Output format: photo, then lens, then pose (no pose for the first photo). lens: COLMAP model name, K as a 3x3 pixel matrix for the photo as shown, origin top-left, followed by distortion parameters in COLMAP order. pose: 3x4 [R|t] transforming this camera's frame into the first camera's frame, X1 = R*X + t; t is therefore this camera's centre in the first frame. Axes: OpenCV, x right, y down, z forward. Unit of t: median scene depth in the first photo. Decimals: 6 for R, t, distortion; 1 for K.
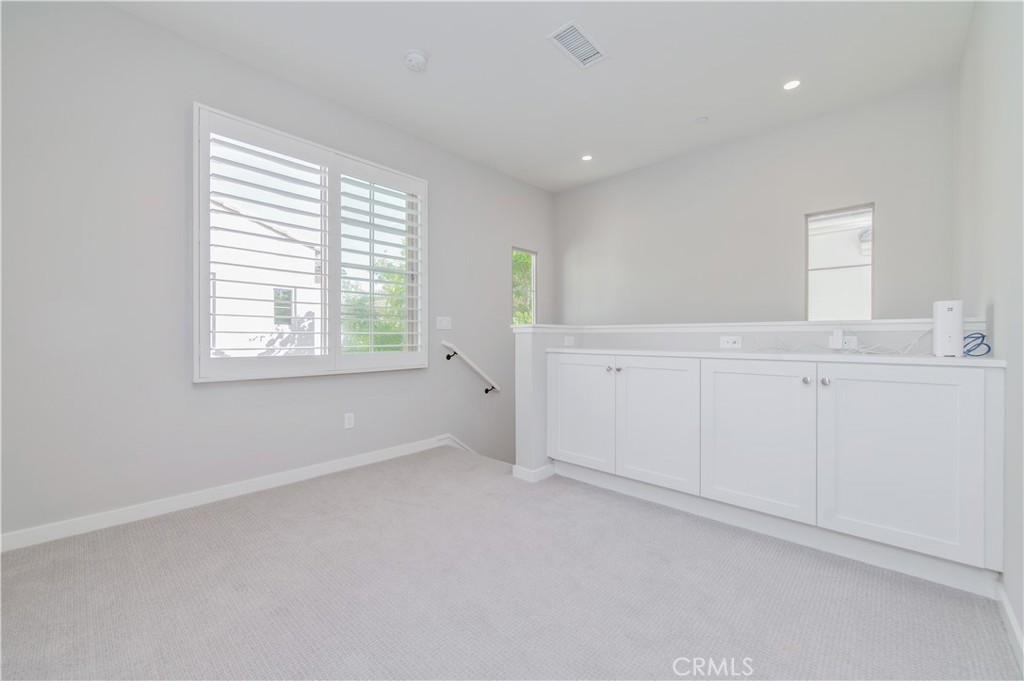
lens RADIAL K [[400.3, 0, 508.2], [0, 400.3, 340.3], [0, 0, 1]] dist [0.000026, 0.000018]
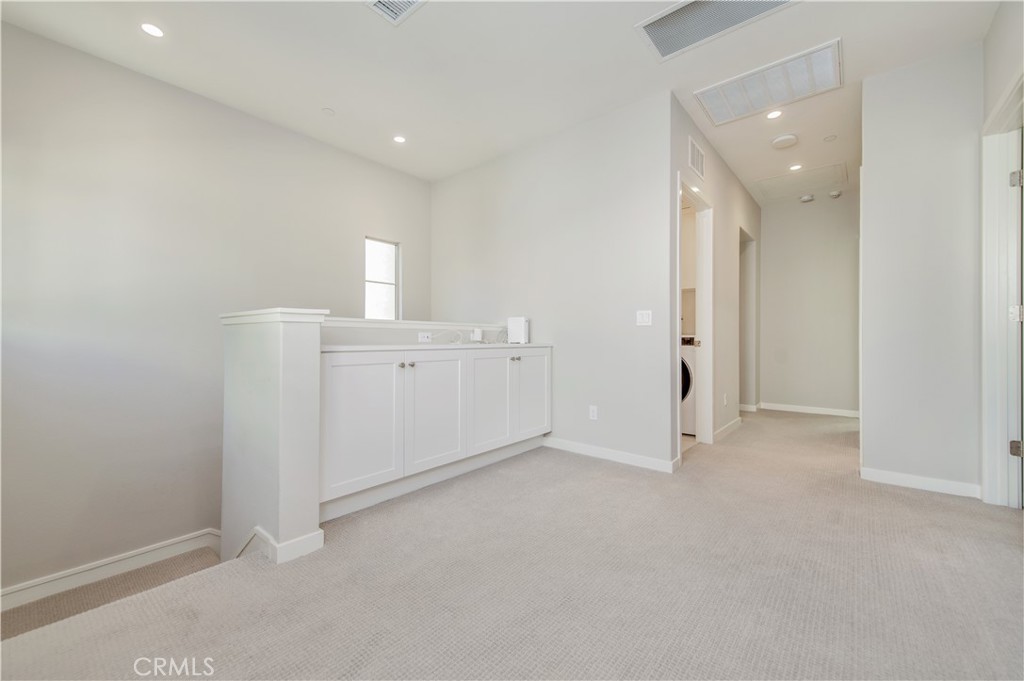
lens RADIAL K [[402.4, 0, 508.3], [0, 402.4, 336.7], [0, 0, 1]] dist [0.019053, -0.003933]
pose [[-0.032616, 0.001389, 0.999467, -0.701025], [0.003655, 0.999993, -0.001271, 0.006086], [-0.999461, 0.003611, -0.032621, 0.788775]]
